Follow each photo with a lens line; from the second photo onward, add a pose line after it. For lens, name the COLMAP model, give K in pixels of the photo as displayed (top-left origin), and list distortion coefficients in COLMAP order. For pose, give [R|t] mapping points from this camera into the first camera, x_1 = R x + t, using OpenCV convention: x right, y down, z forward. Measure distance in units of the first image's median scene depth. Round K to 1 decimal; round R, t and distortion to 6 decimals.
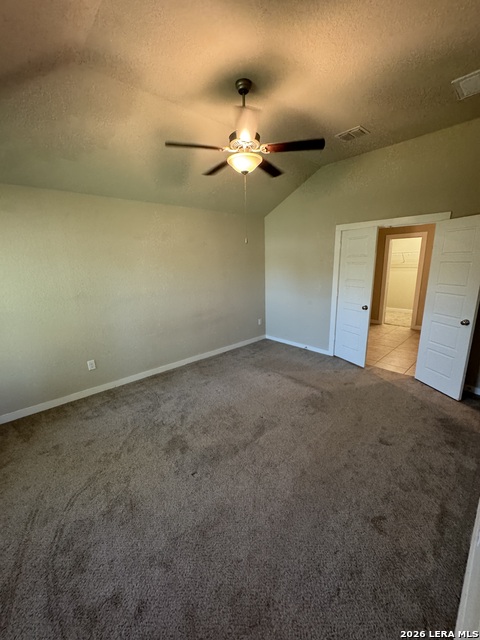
lens RADIAL K [[257.1, 0, 240.0], [0, 257.1, 320.0], [0, 0, 1]] dist [-0.000628, -0.000350]
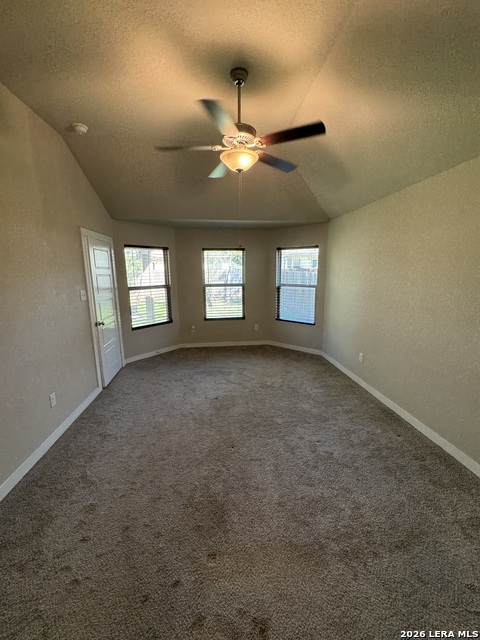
lens RADIAL K [[257.1, 0, 240.0], [0, 257.1, 320.0], [0, 0, 1]] dist [-0.000628, -0.000350]
pose [[-0.606391, 0.177111, -0.775192, 0.578912], [-0.146662, 0.933242, 0.327947, -0.267968], [0.781525, 0.312555, -0.539934, 1.170589]]
